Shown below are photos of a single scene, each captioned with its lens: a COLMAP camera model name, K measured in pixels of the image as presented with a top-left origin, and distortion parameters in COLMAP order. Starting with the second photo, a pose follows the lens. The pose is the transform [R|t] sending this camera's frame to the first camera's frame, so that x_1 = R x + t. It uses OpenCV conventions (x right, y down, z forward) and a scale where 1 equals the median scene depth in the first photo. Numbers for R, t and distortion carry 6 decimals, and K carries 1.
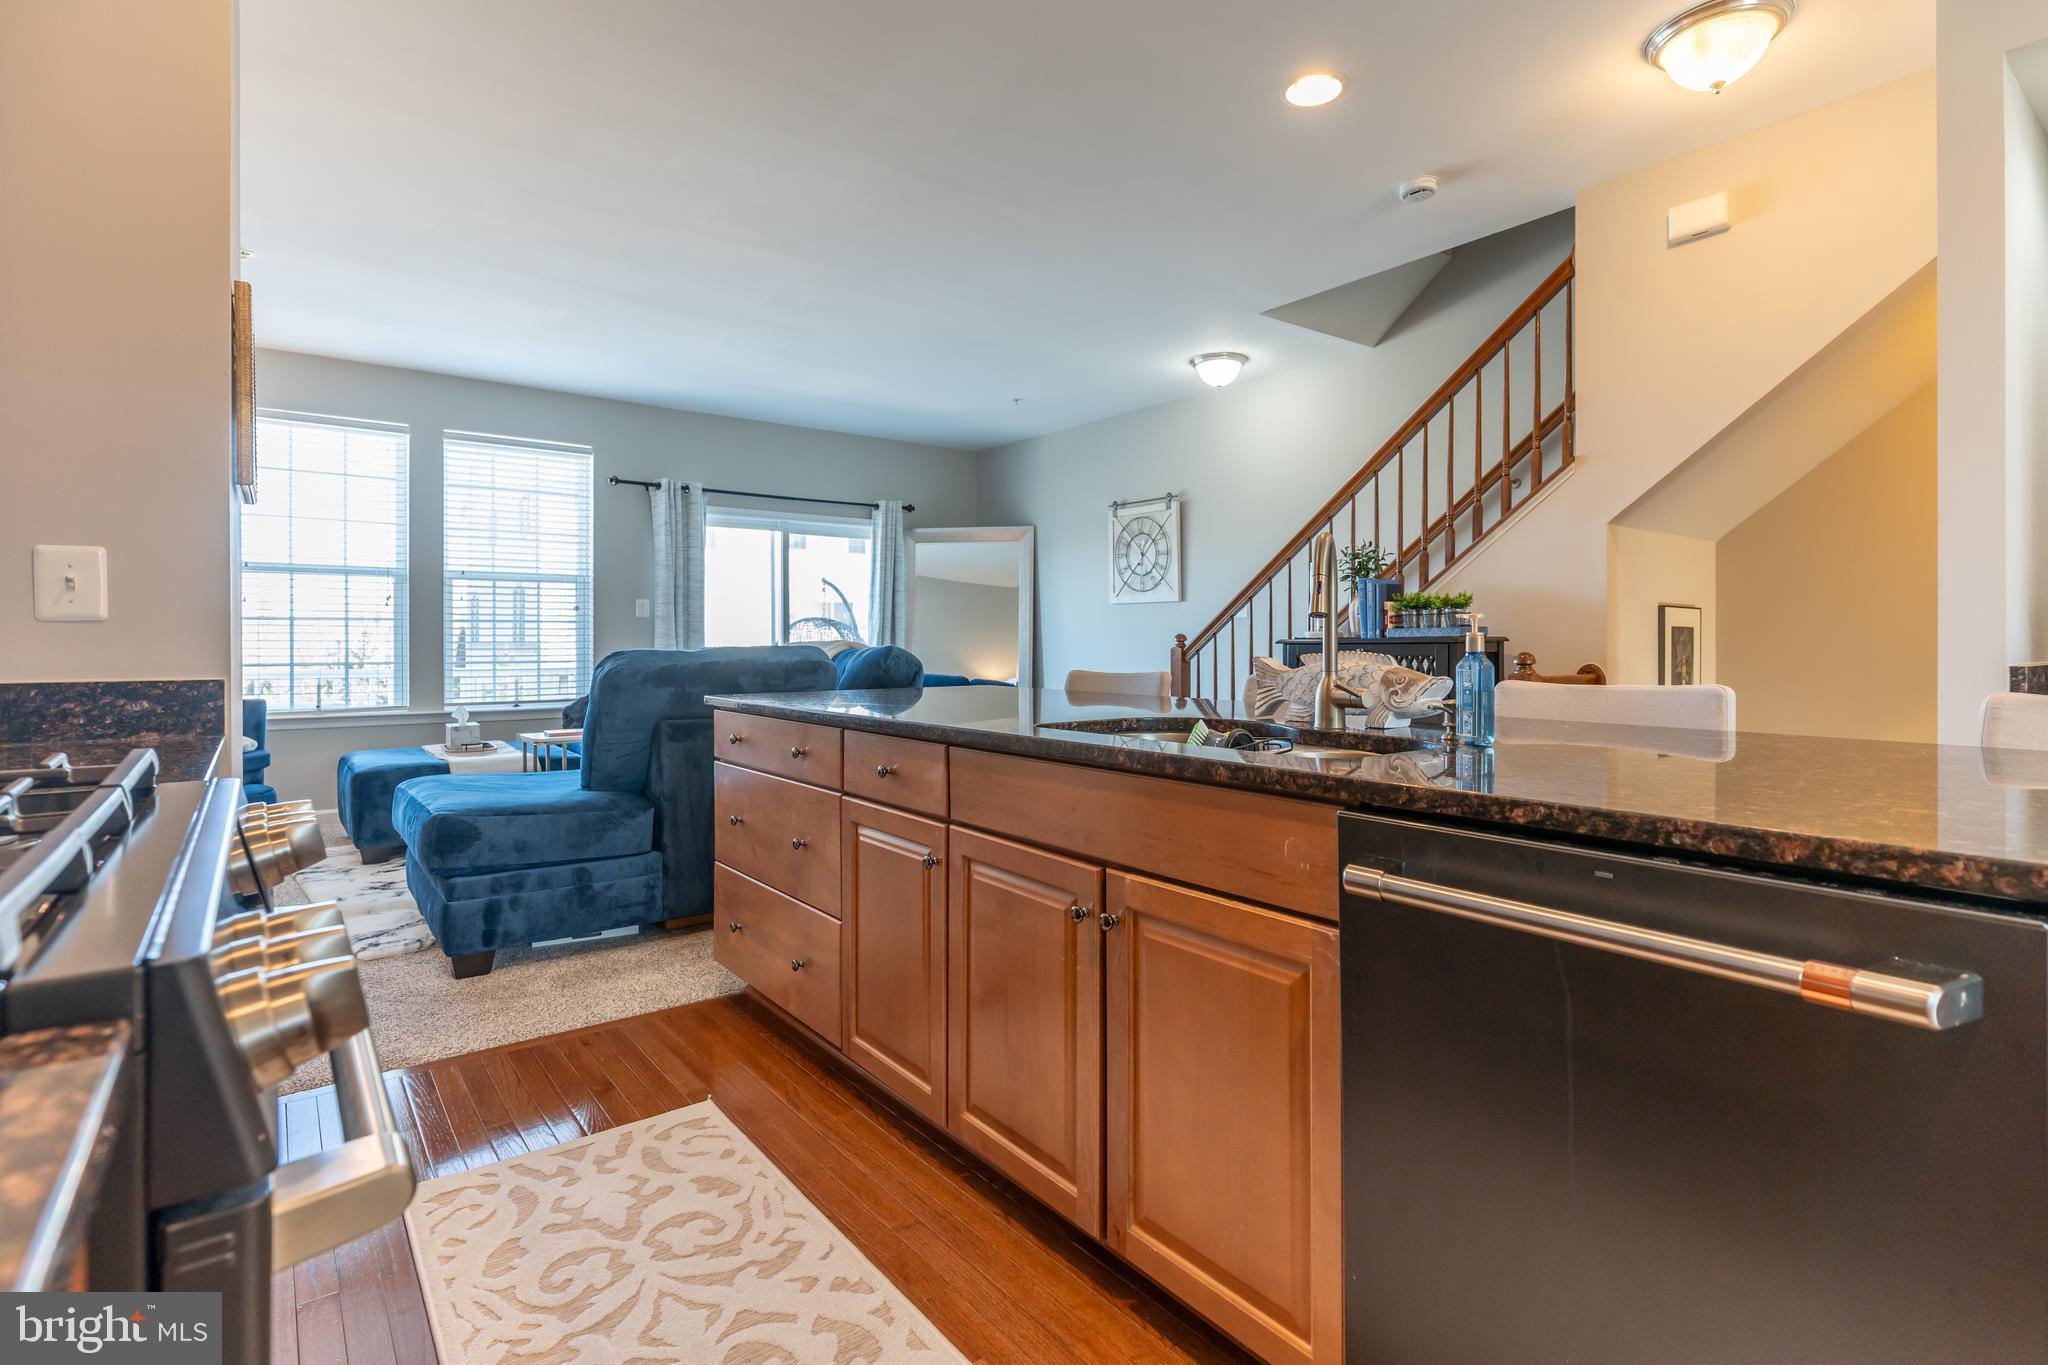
lens RADIAL K [[971.8, 0, 1023.3], [0, 971.8, 636.8], [0, 0, 1]] dist [-0.000616, 0.000052]
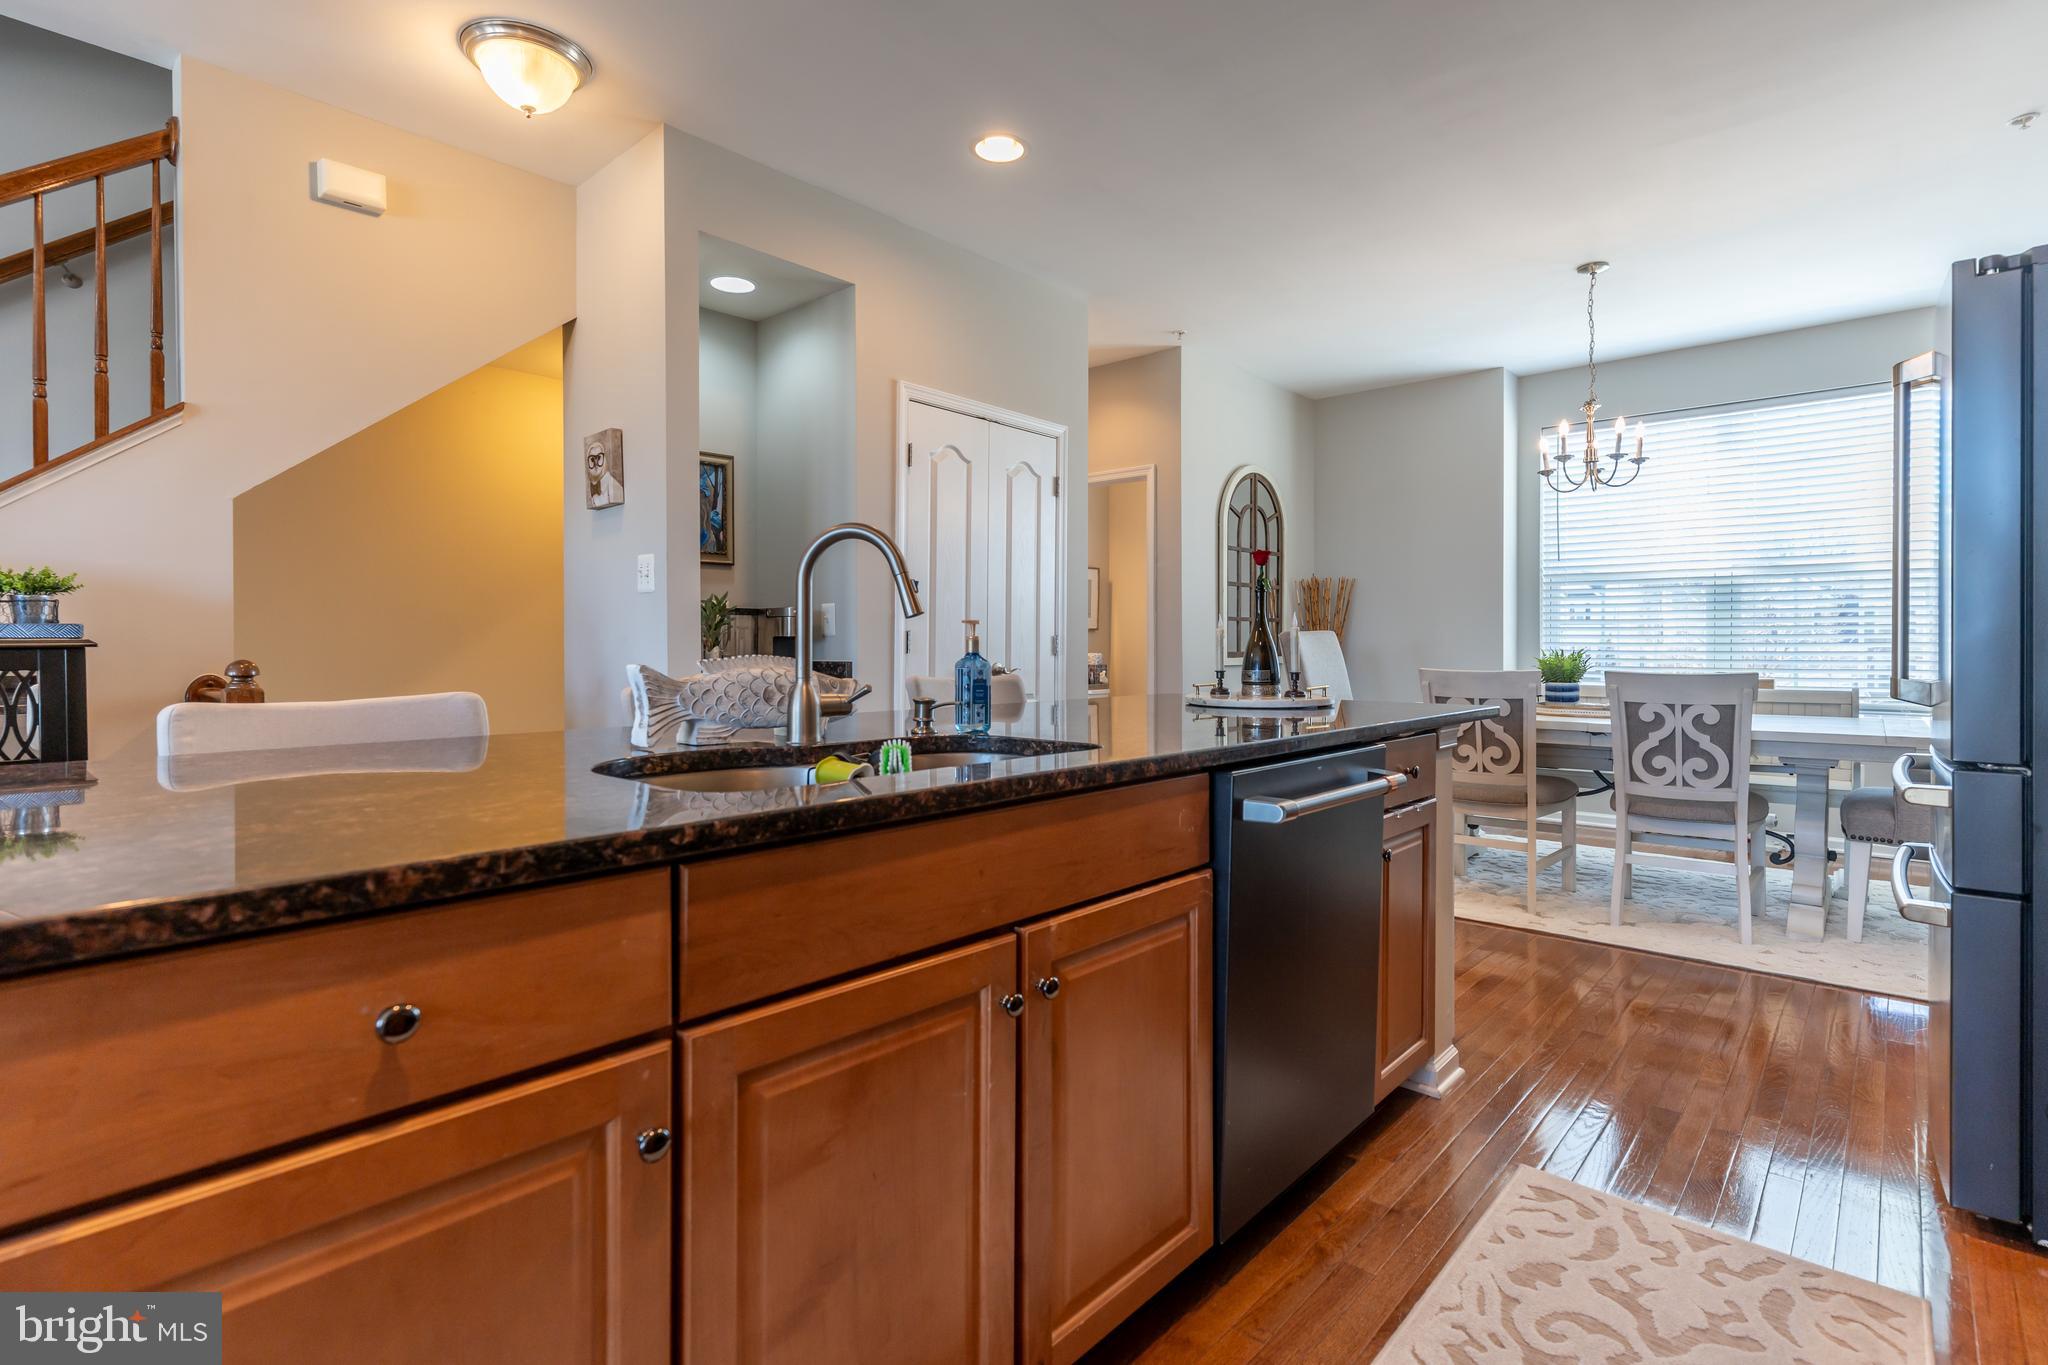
lens RADIAL K [[971.6, 0, 1028.9], [0, 971.6, 650.6], [0, 0, 1]] dist [0.000679, 0.000537]
pose [[-0.170706, -0.001894, 0.985320, -0.158397], [-0.002915, 0.999995, 0.001417, 0.002488], [-0.985318, -0.002631, -0.170710, 0.258450]]
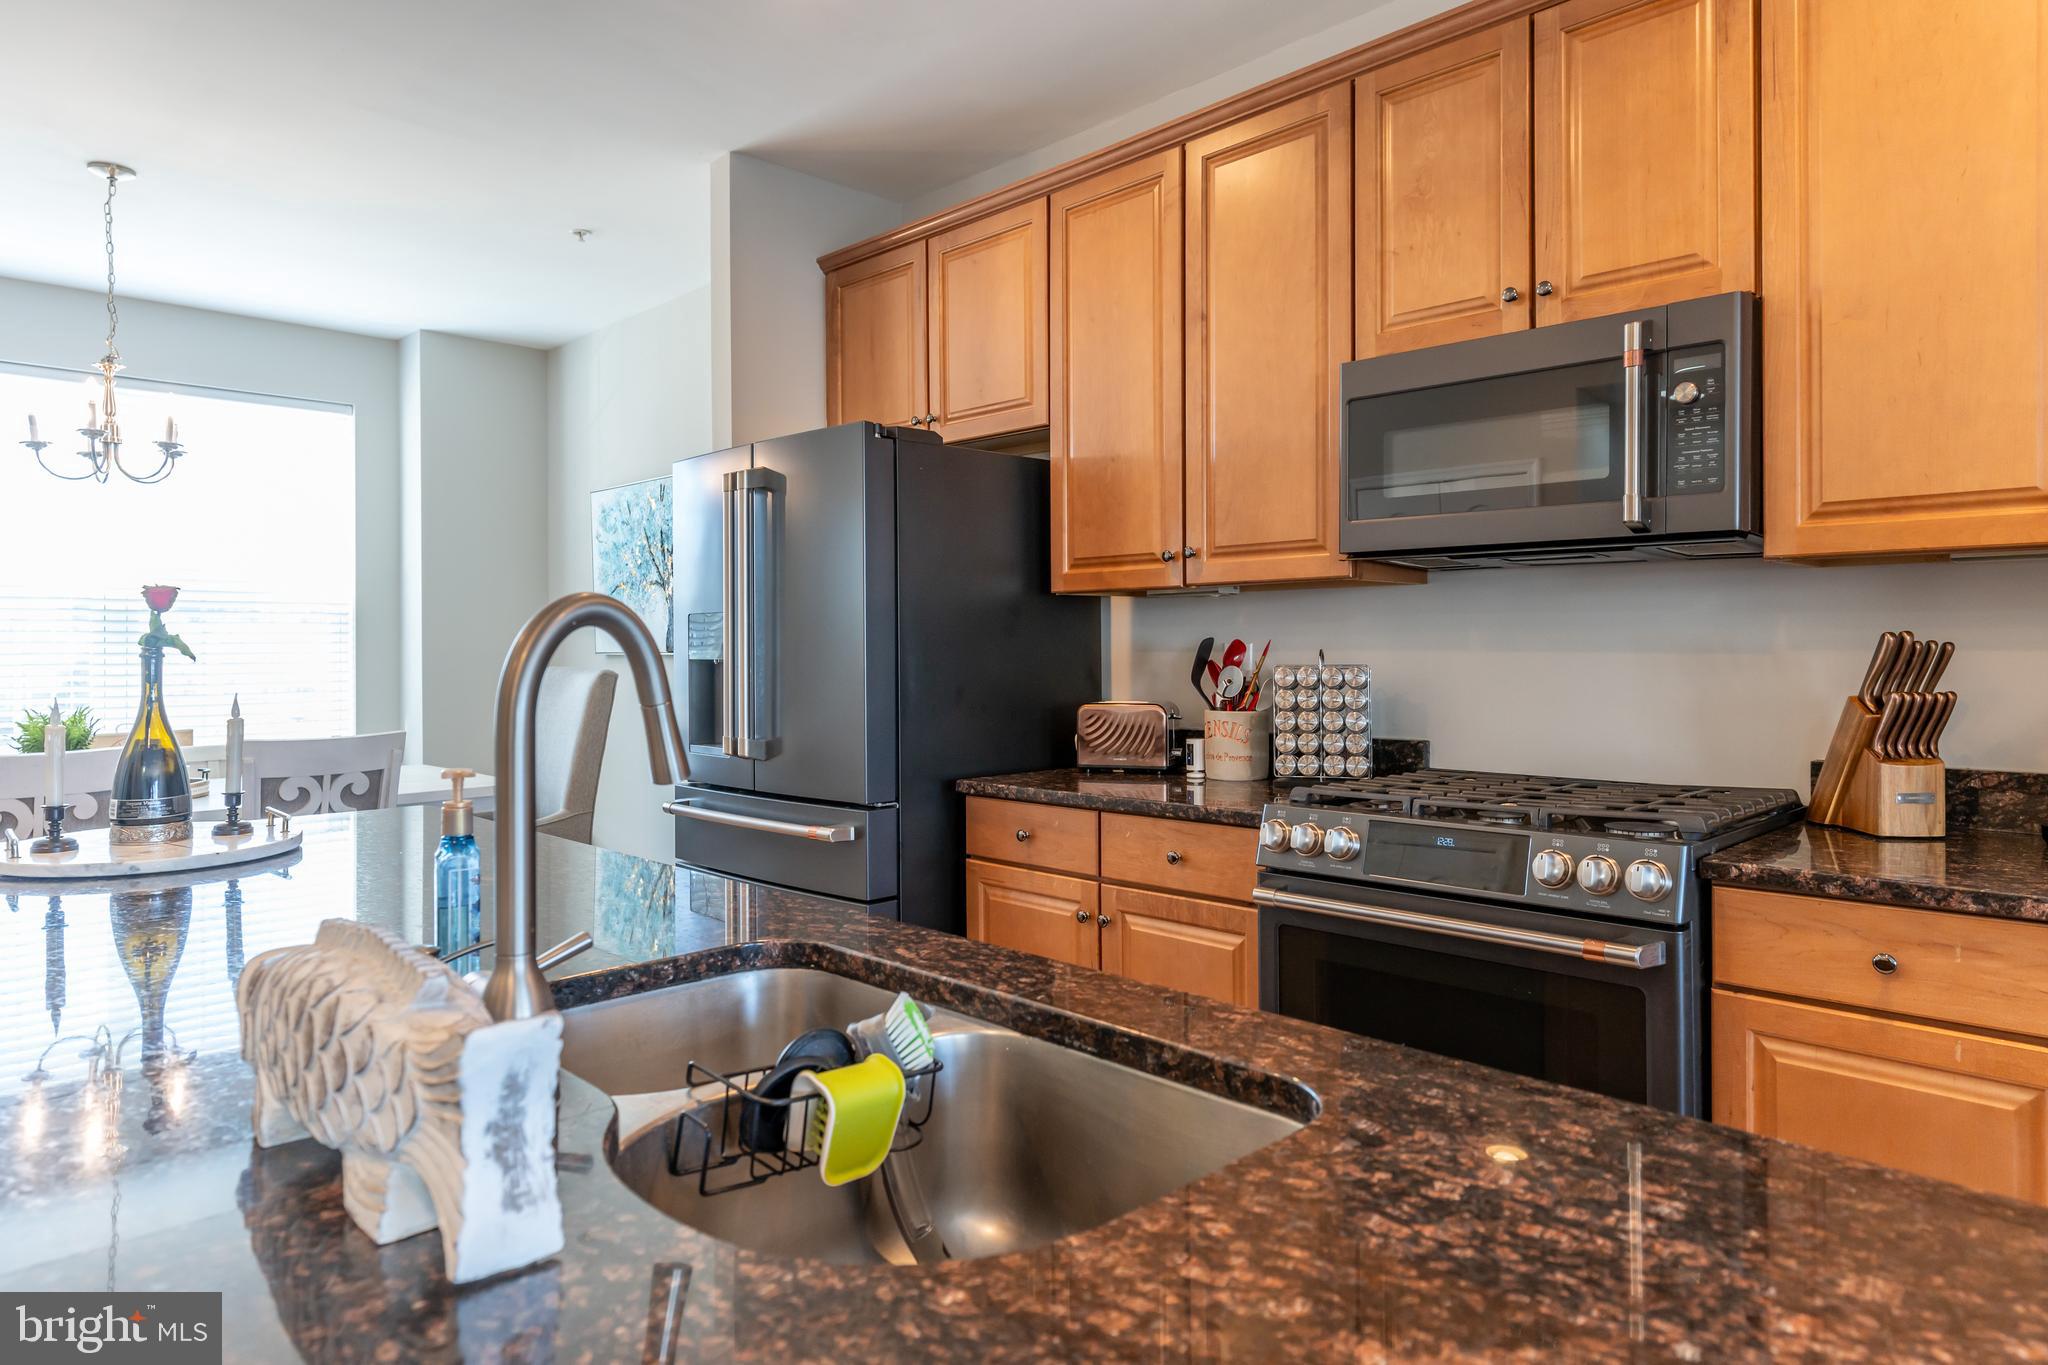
lens RADIAL K [[1238.9, 0, 1025.3], [0, 1238.9, 643.0], [0, 0, 1]] dist [-0.007964, 0.022366]
pose [[-0.993826, 0.007887, -0.110671, 0.048113], [0.008627, 0.999943, -0.006212, -0.021217], [0.110616, -0.007128, -0.993838, 0.405568]]
